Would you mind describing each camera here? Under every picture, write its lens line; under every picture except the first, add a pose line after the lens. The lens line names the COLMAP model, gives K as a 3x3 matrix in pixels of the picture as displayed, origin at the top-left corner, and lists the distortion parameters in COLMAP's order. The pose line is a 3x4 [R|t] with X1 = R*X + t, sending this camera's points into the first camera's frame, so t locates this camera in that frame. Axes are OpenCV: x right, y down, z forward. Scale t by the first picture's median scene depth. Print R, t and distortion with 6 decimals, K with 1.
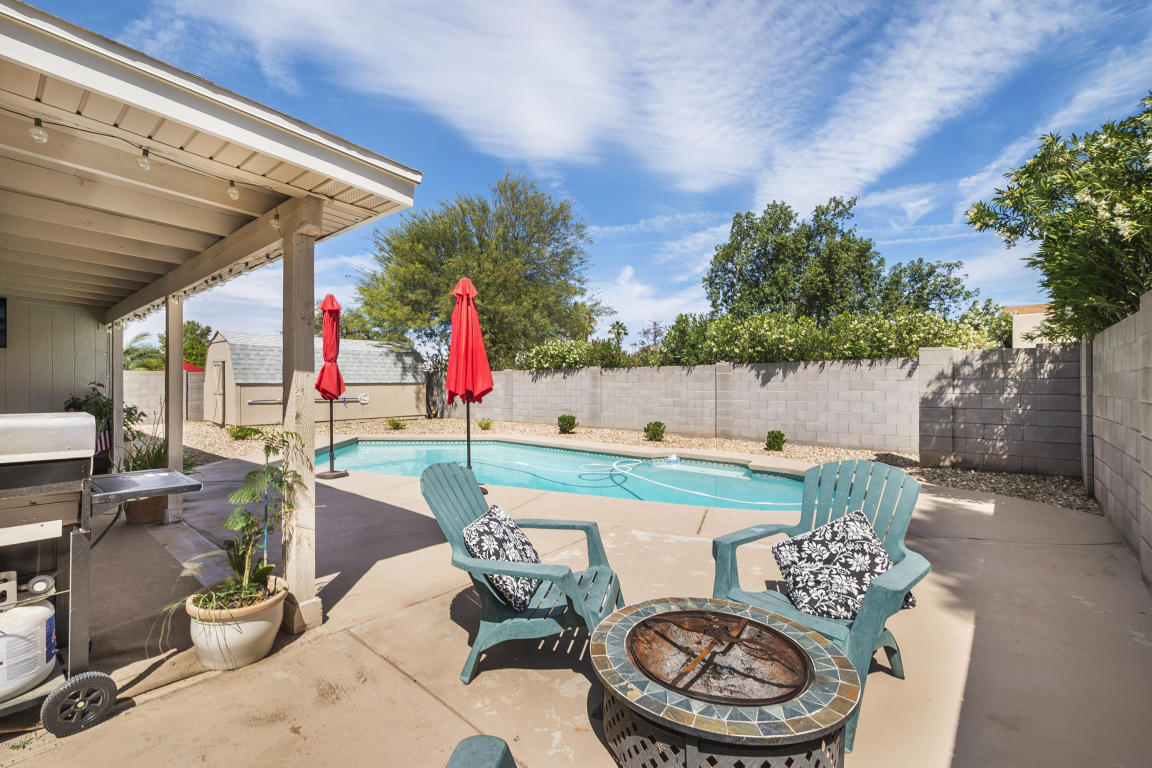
lens RADIAL K [[503.0, 0, 568.1], [0, 503.0, 382.6], [0, 0, 1]] dist [0.002018, -0.000239]
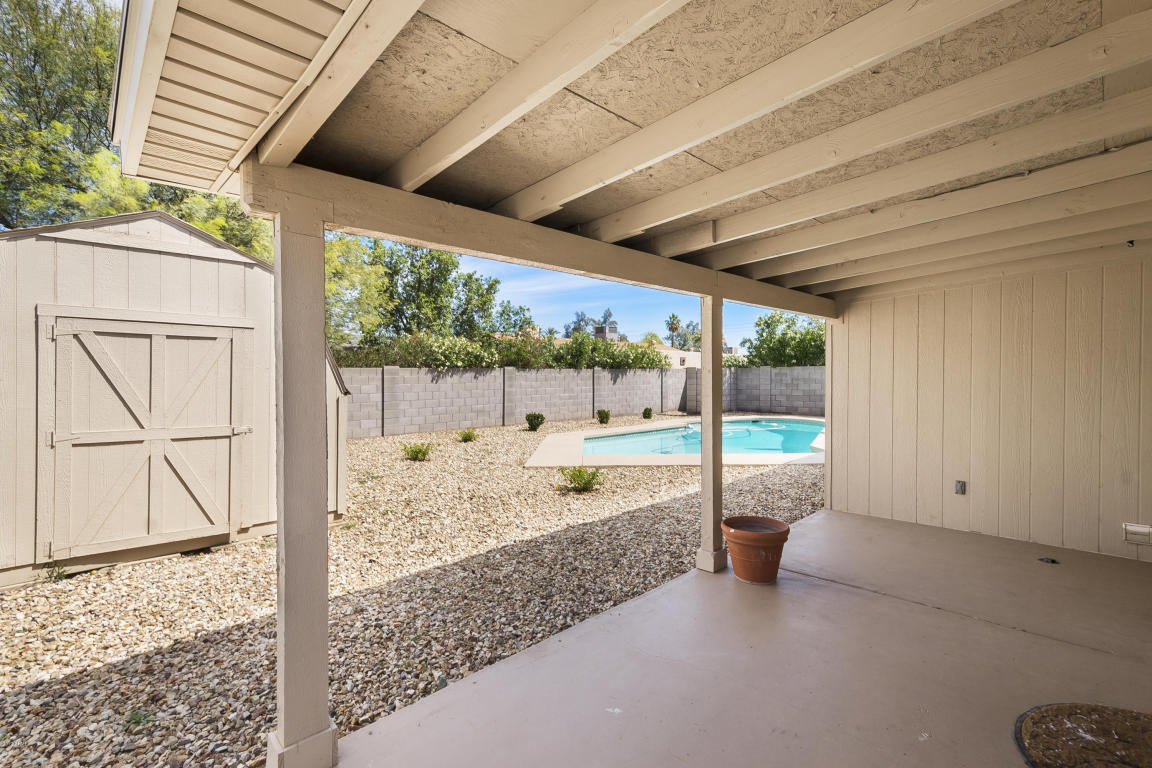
lens RADIAL K [[503.0, 0, 557.7], [0, 503.0, 387.7], [0, 0, 1]] dist [0.002018, -0.000239]
pose [[0.115110, -0.019060, 0.993170, -1.070048], [0.008265, 0.999800, 0.018230, -0.007483], [-0.993318, 0.006110, 0.115244, 0.842986]]
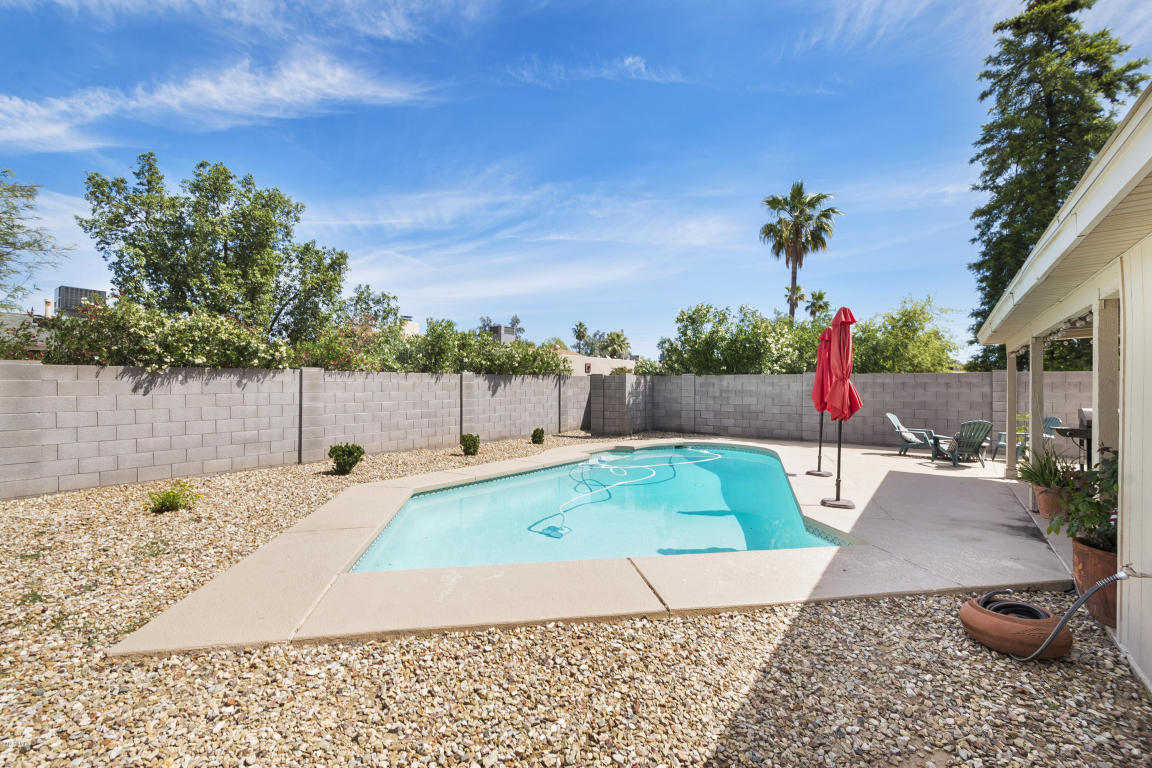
lens RADIAL K [[503.0, 0, 569.6], [0, 503.0, 392.8], [0, 0, 1]] dist [0.002018, -0.000239]
pose [[-0.087700, -0.012719, 0.996066, -0.681484], [-0.001116, 0.999919, 0.012670, -0.009213], [-0.996146, 0.000000, -0.087707, 0.784564]]
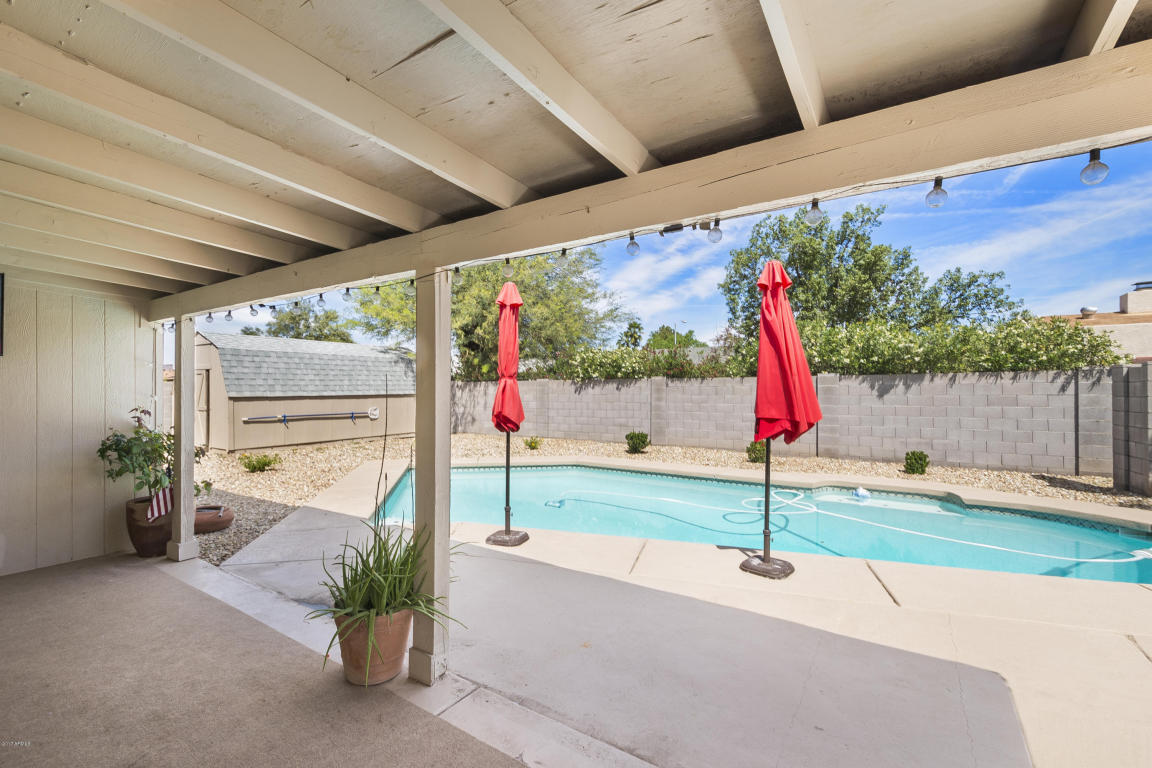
lens RADIAL K [[503.0, 0, 566.9], [0, 503.0, 380.9], [0, 0, 1]] dist [0.002018, -0.000239]
pose [[0.991865, 0.000479, 0.127294, -0.241129], [0.001241, 0.999909, -0.013429, -0.013858], [-0.127289, 0.013478, 0.991774, 0.144561]]
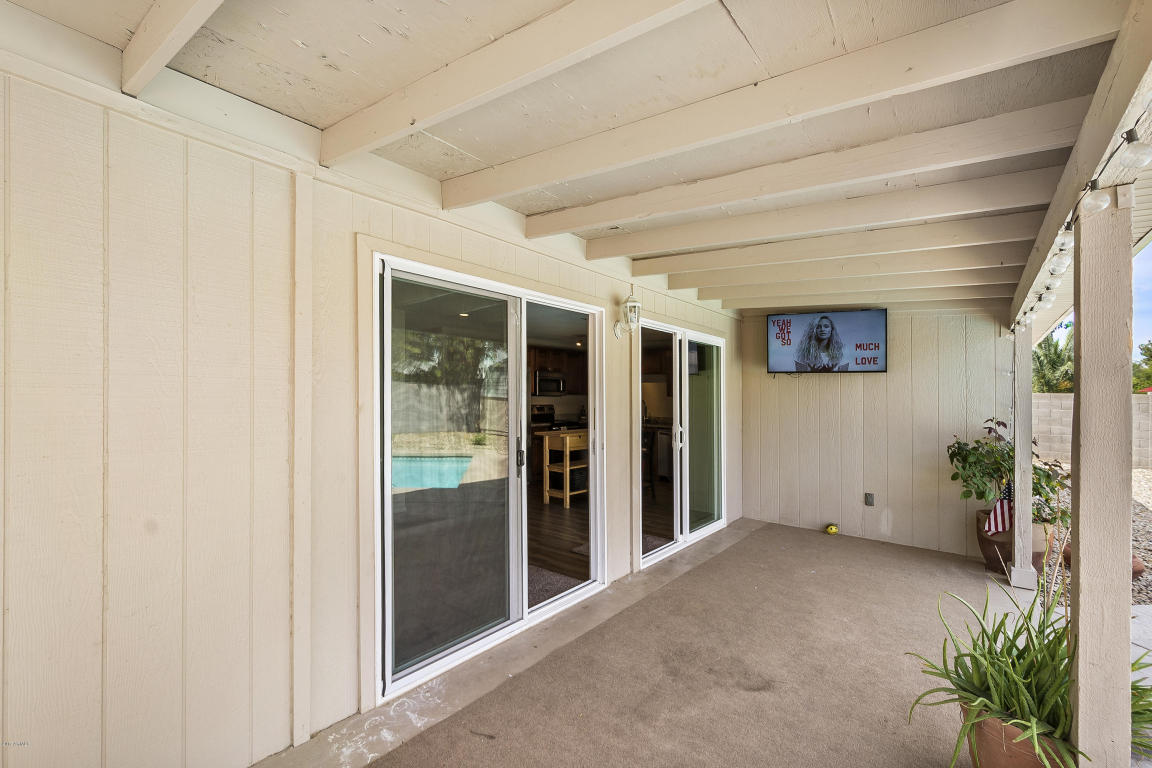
lens RADIAL K [[503.0, 0, 560.0], [0, 503.0, 397.8], [0, 0, 1]] dist [0.002018, -0.000239]
pose [[0.027761, 0.004103, -0.999606, -0.158997], [-0.013846, 0.999897, 0.003720, -0.011697], [0.999519, 0.013737, 0.027815, 0.219091]]
